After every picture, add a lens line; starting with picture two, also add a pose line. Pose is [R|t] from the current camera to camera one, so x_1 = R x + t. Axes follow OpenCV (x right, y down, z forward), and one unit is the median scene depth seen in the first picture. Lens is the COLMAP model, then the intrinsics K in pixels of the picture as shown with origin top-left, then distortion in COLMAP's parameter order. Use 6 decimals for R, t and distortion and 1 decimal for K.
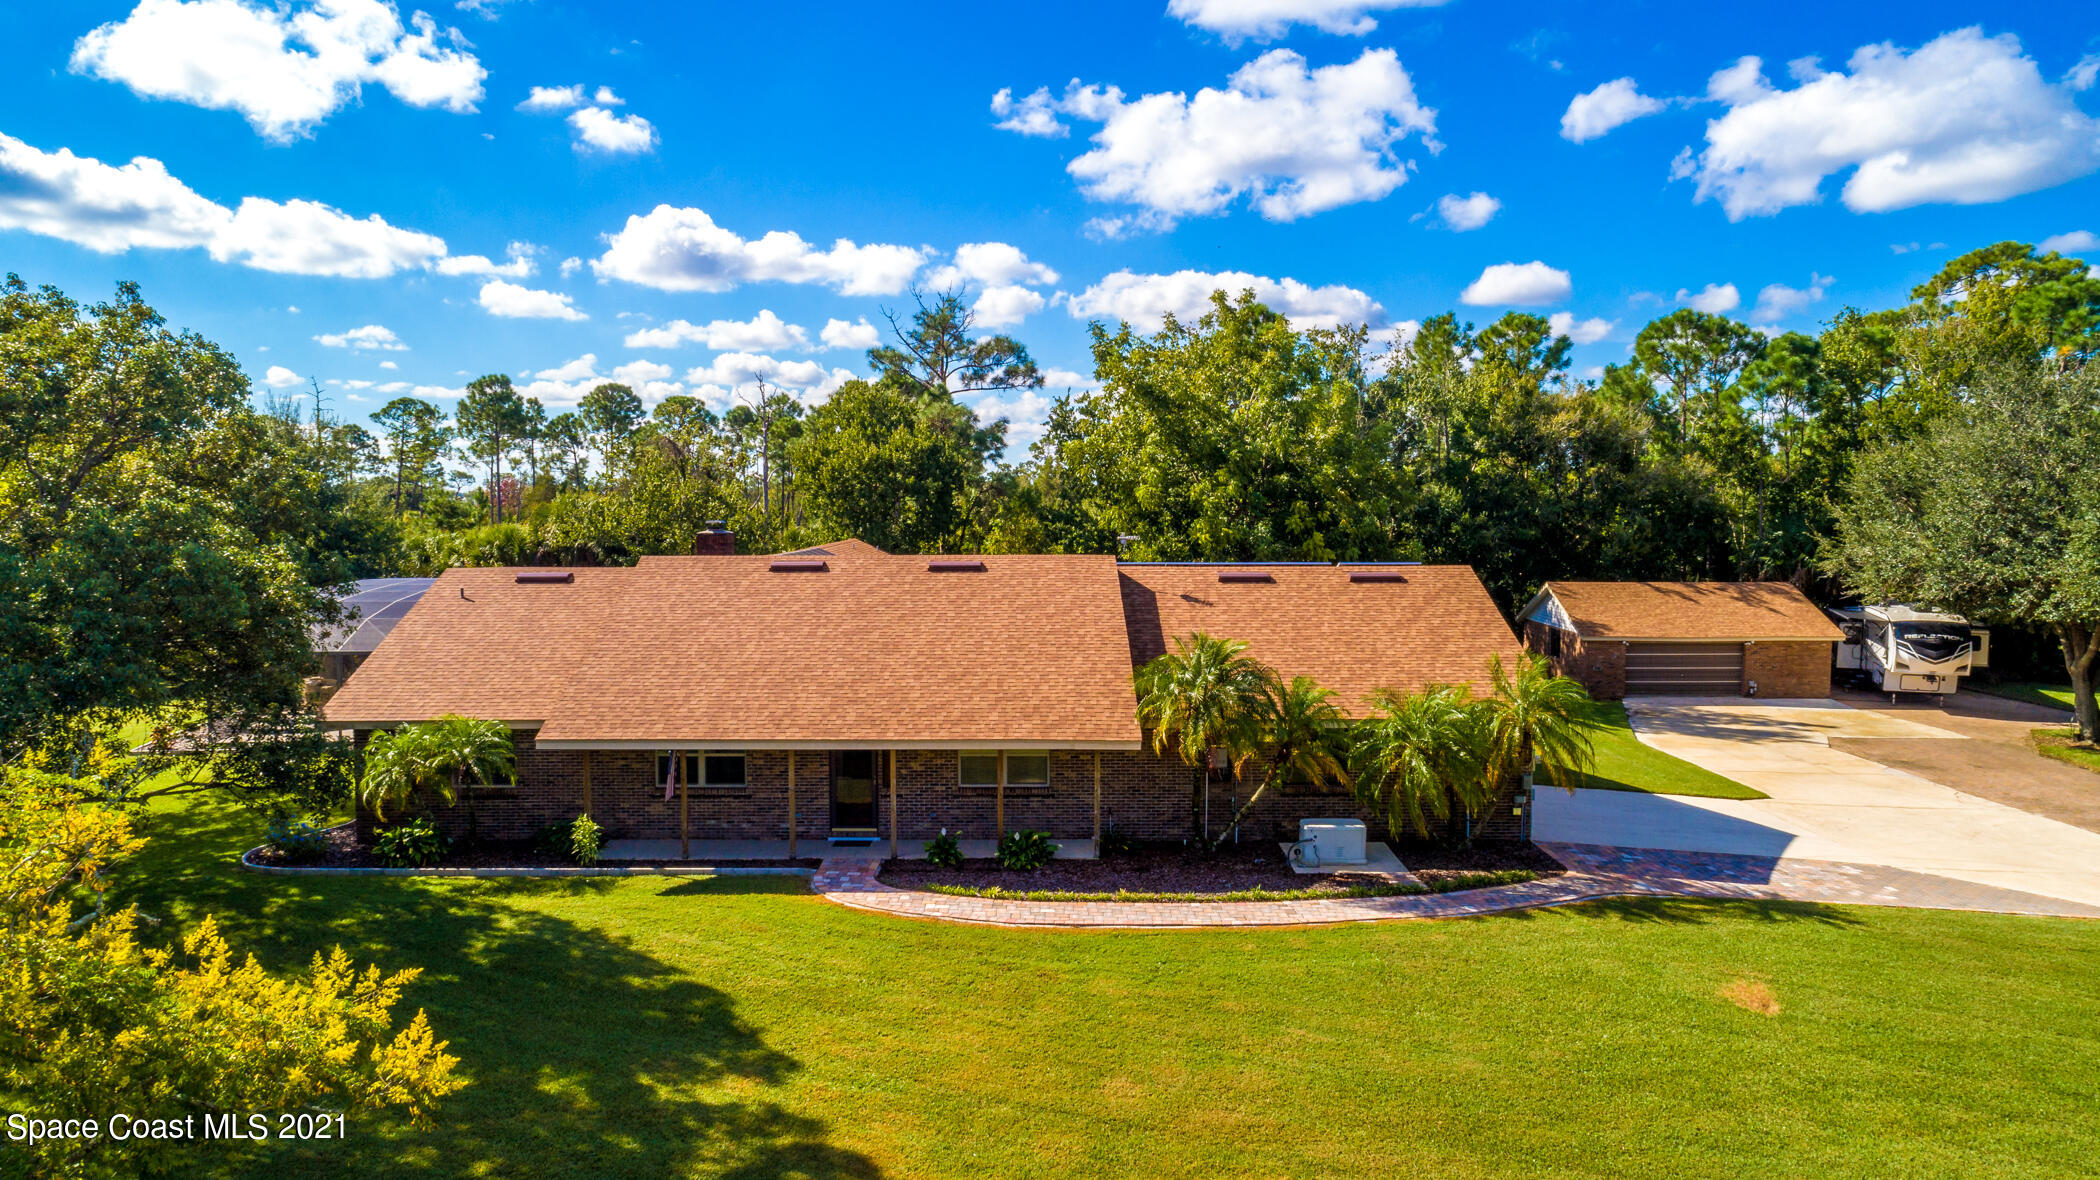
lens RADIAL K [[1409.9, 0, 1053.4], [0, 1409.9, 590.2], [0, 0, 1]] dist [-0.010961, 0.004225]
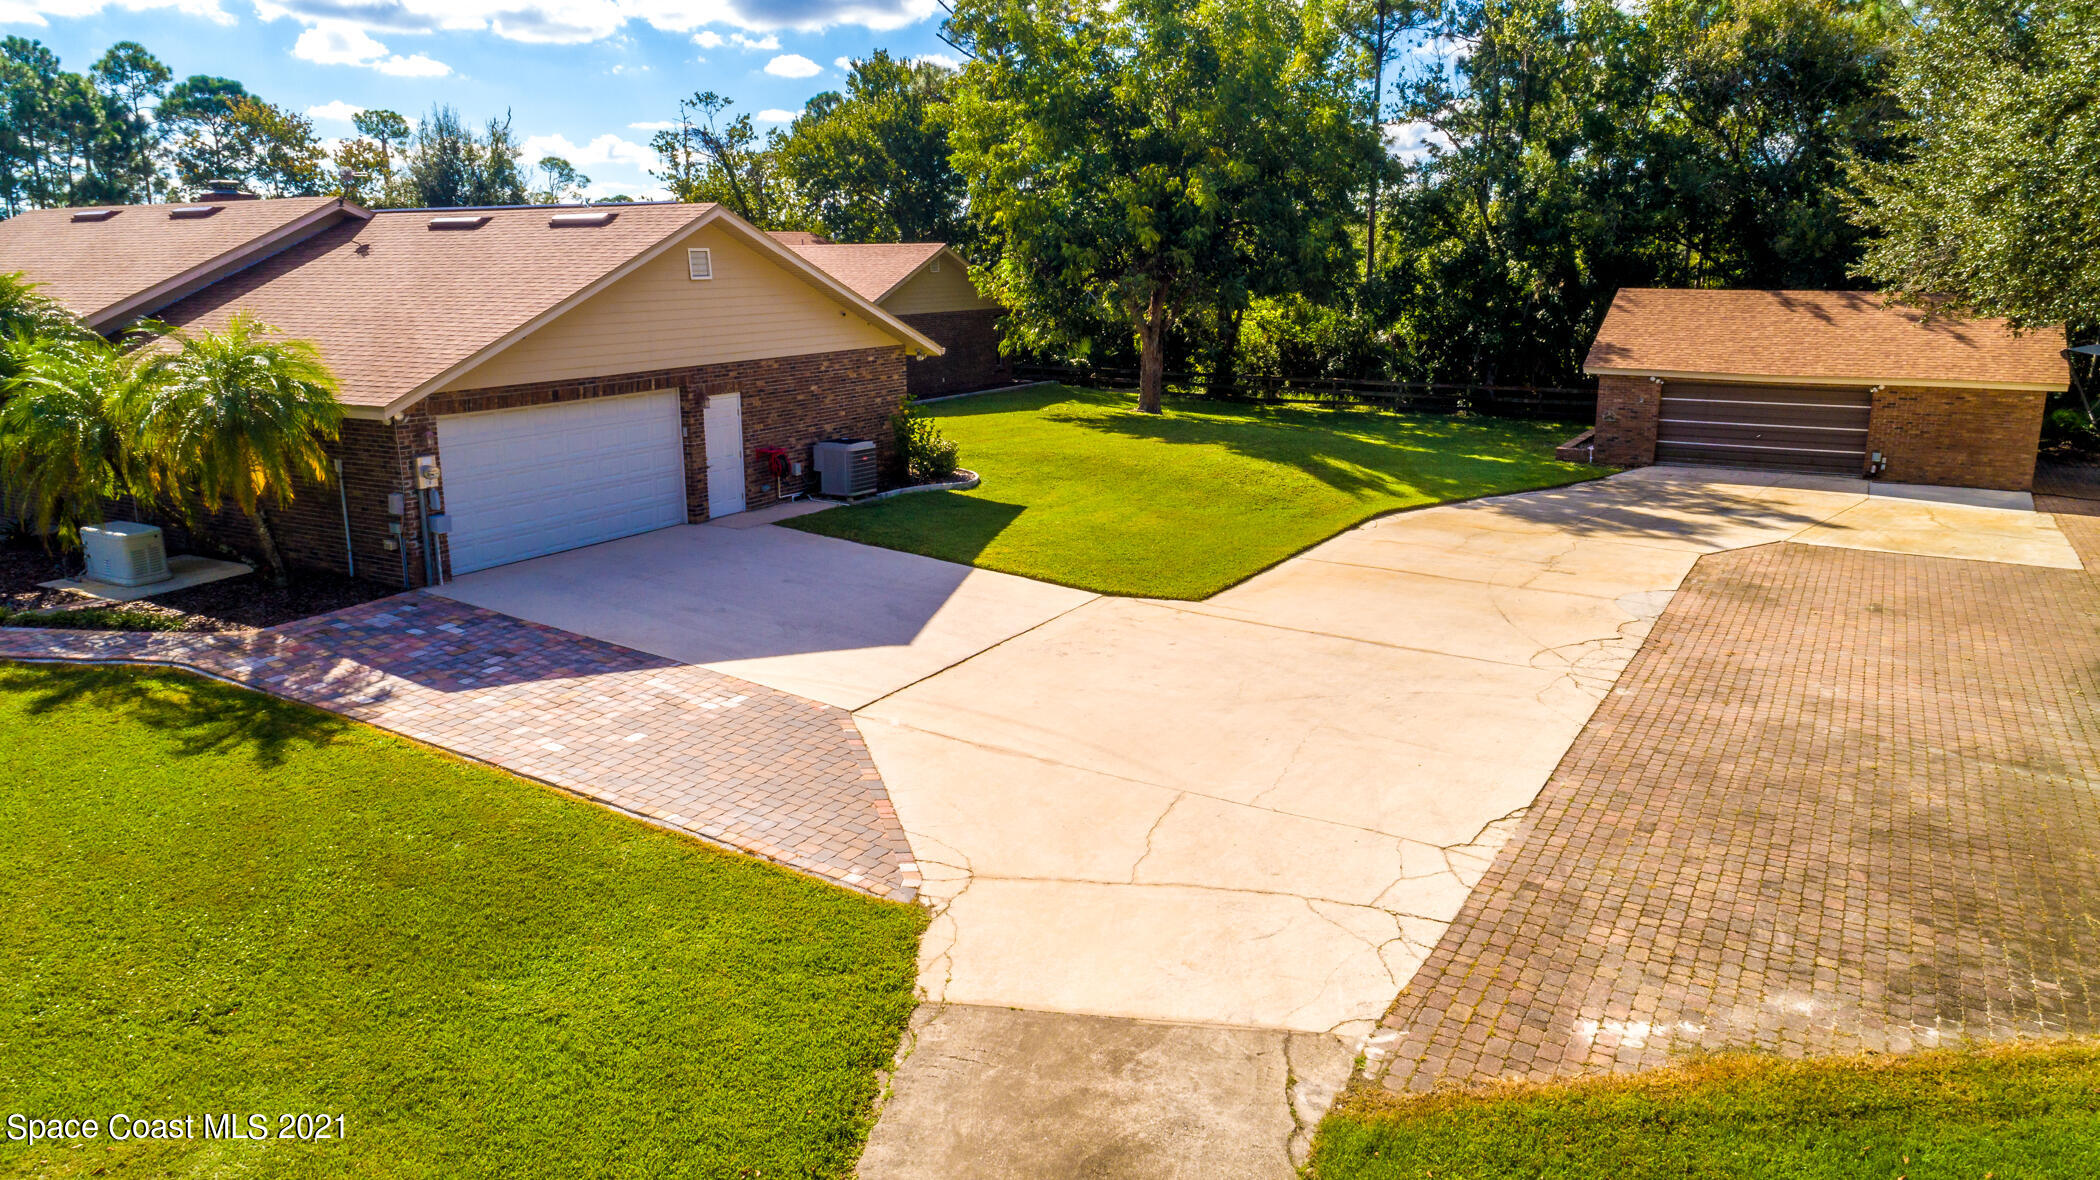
lens RADIAL K [[1409.9, 0, 1055.2], [0, 1409.9, 592.4], [0, 0, 1]] dist [-0.010961, 0.004225]
pose [[0.864735, 0.115455, -0.488778, 0.671960], [-0.030698, 0.983549, 0.178015, 0.036656], [0.501290, -0.138931, 0.854053, 0.407394]]
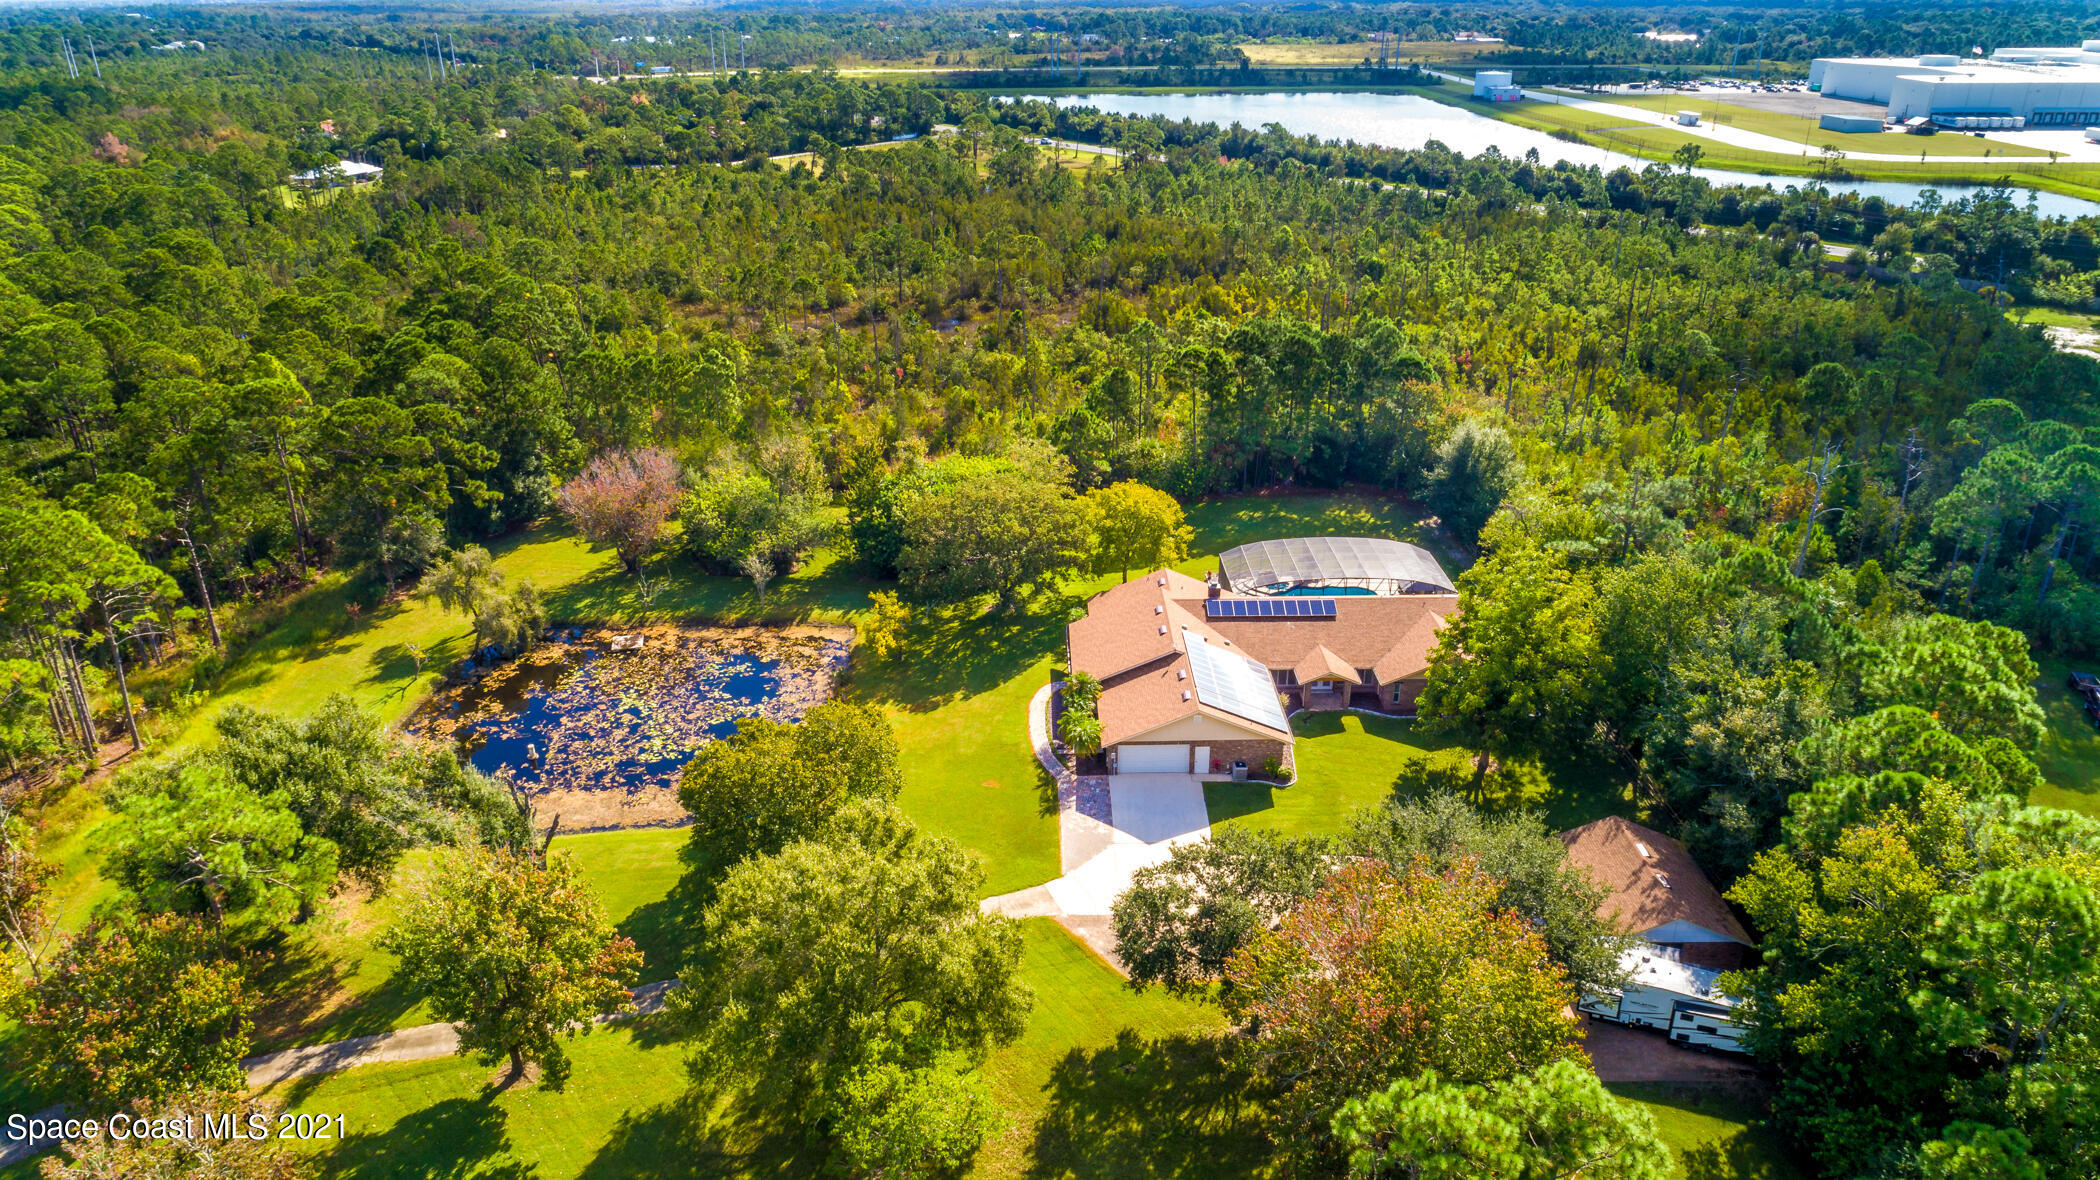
lens RADIAL K [[1409.9, 0, 1035.3], [0, 1409.9, 597.4], [0, 0, 1]] dist [-0.010961, 0.004225]
pose [[-0.014681, 0.402248, -0.915413, 2.340678], [-0.058407, 0.913603, 0.402389, -1.125101], [0.998185, 0.059374, 0.010081, 0.554837]]
